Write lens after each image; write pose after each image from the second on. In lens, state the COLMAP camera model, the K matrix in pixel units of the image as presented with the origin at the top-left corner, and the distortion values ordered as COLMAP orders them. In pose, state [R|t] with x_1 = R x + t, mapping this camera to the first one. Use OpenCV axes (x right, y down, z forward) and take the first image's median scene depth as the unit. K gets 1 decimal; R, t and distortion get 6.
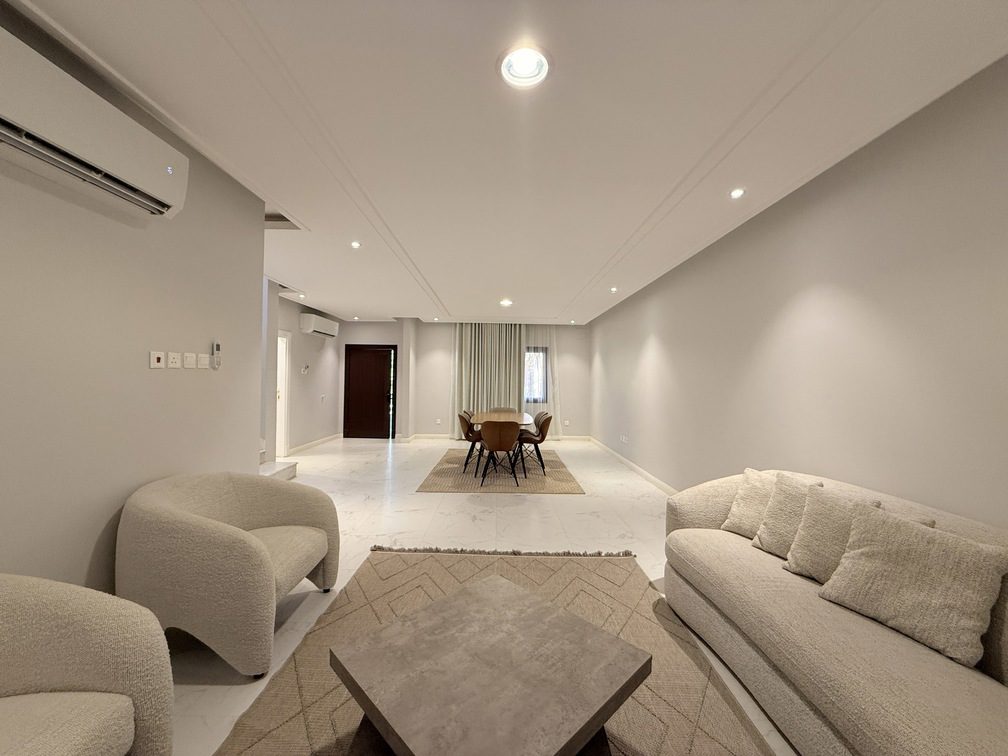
lens RADIAL K [[407.0, 0, 503.6], [0, 407.0, 377.3], [0, 0, 1]] dist [0.001820, -0.000070]
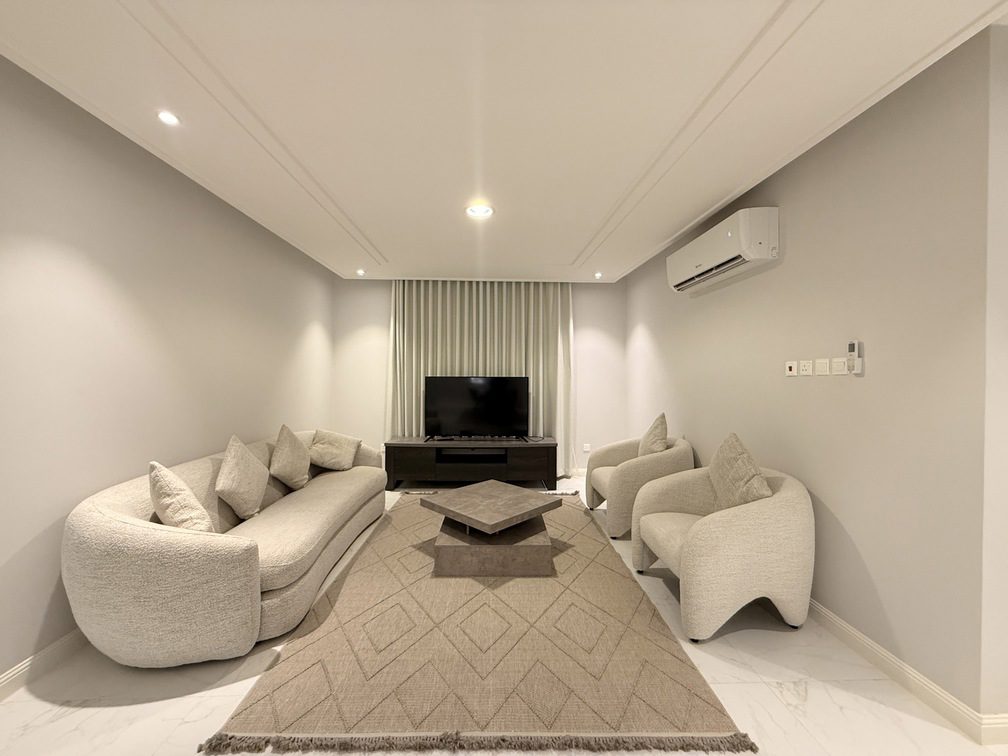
lens RADIAL K [[407.0, 0, 503.2], [0, 407.0, 375.0], [0, 0, 1]] dist [0.001820, -0.000070]
pose [[-0.999359, -0.020339, -0.029450, -0.011336], [-0.020348, 0.999793, 0.000012, -0.008873], [0.029444, 0.000611, -0.999566, 2.084988]]
